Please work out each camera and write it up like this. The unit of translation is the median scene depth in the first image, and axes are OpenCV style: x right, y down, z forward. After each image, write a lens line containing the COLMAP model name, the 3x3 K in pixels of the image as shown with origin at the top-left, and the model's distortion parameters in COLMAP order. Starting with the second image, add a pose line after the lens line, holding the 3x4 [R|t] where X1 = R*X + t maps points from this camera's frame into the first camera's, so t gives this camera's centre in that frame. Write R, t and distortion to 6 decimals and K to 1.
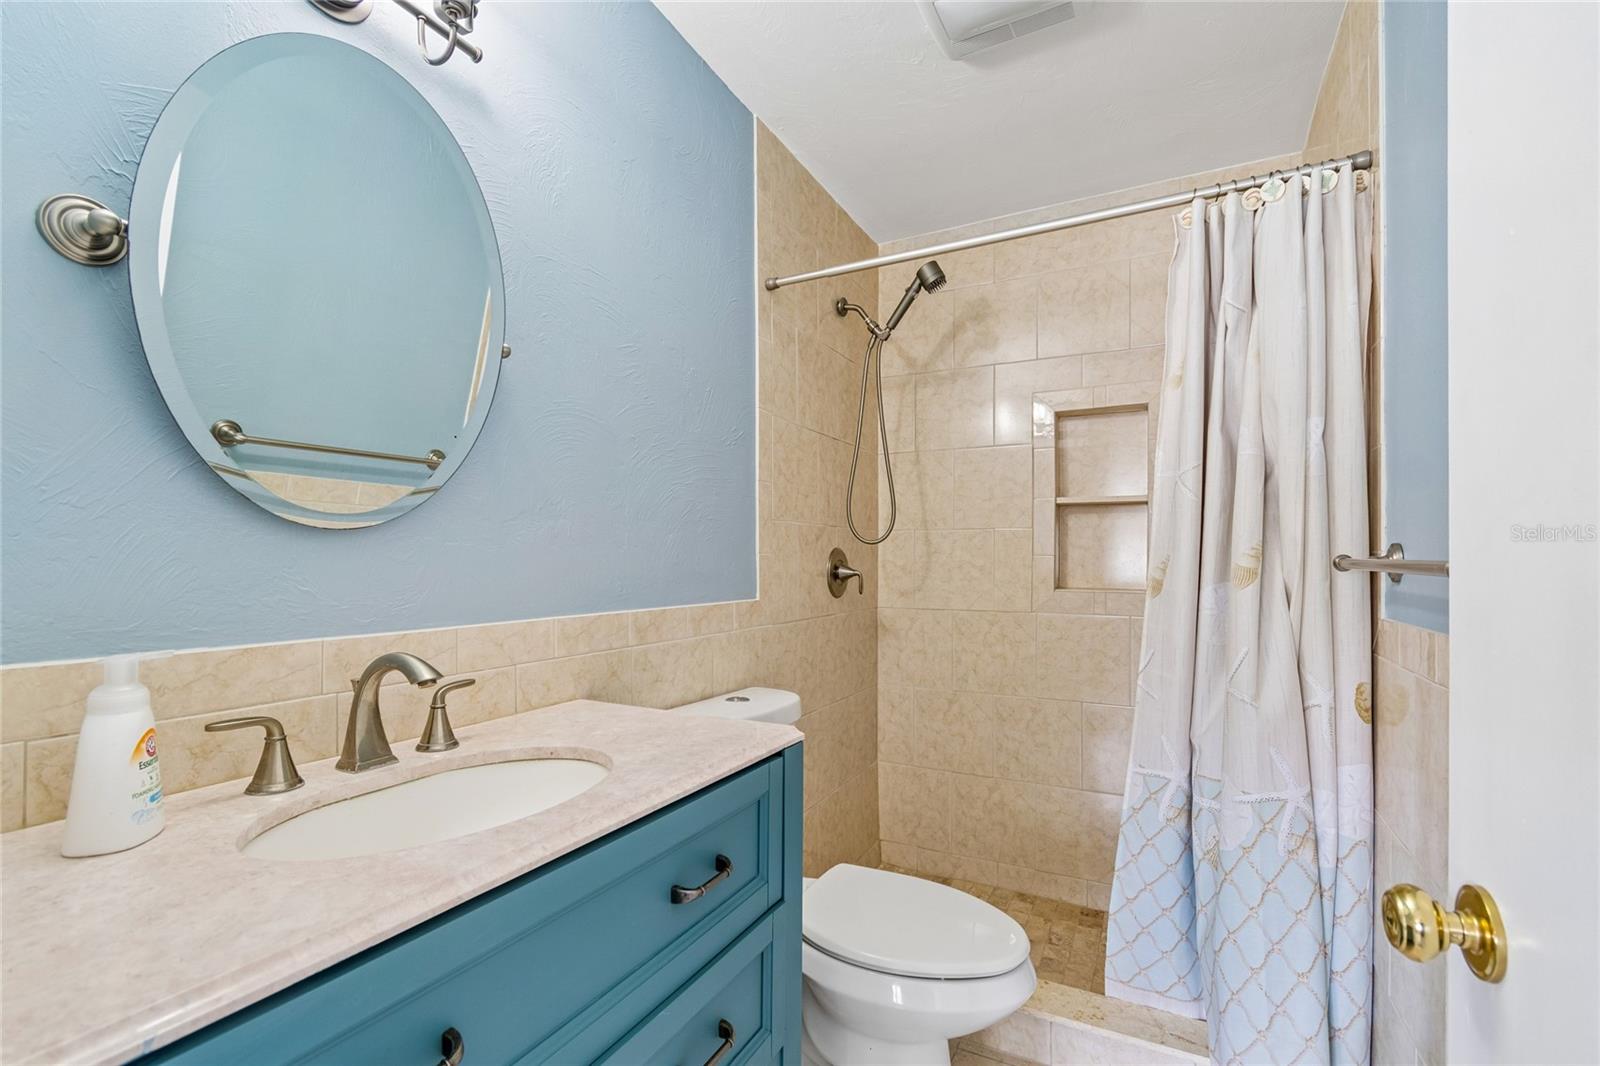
lens RADIAL K [[722.0, 0, 802.5], [0, 722.0, 548.8], [0, 0, 1]] dist [0.002868, -0.001414]
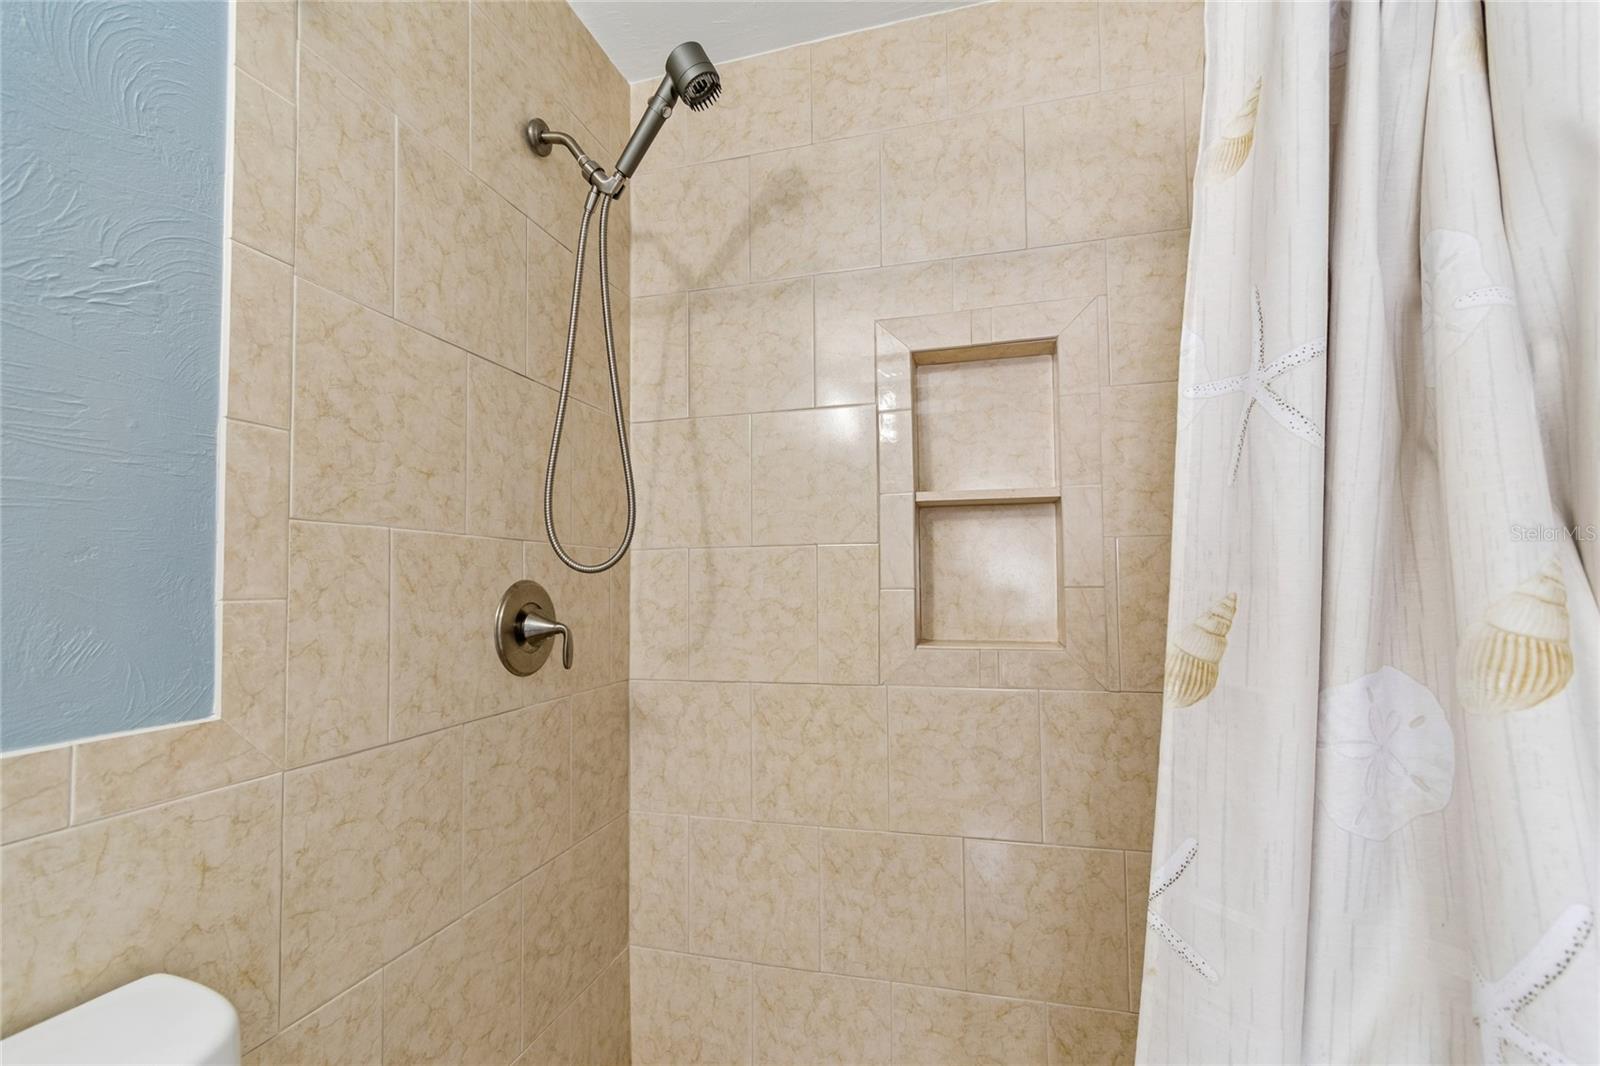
lens RADIAL K [[722.0, 0, 796.8], [0, 722.0, 543.4], [0, 0, 1]] dist [0.002868, -0.001414]
pose [[0.978989, -0.001447, 0.203907, 0.127828], [0.010577, 0.998989, -0.043694, -0.003065], [-0.203637, 0.044933, 0.978015, 0.421452]]
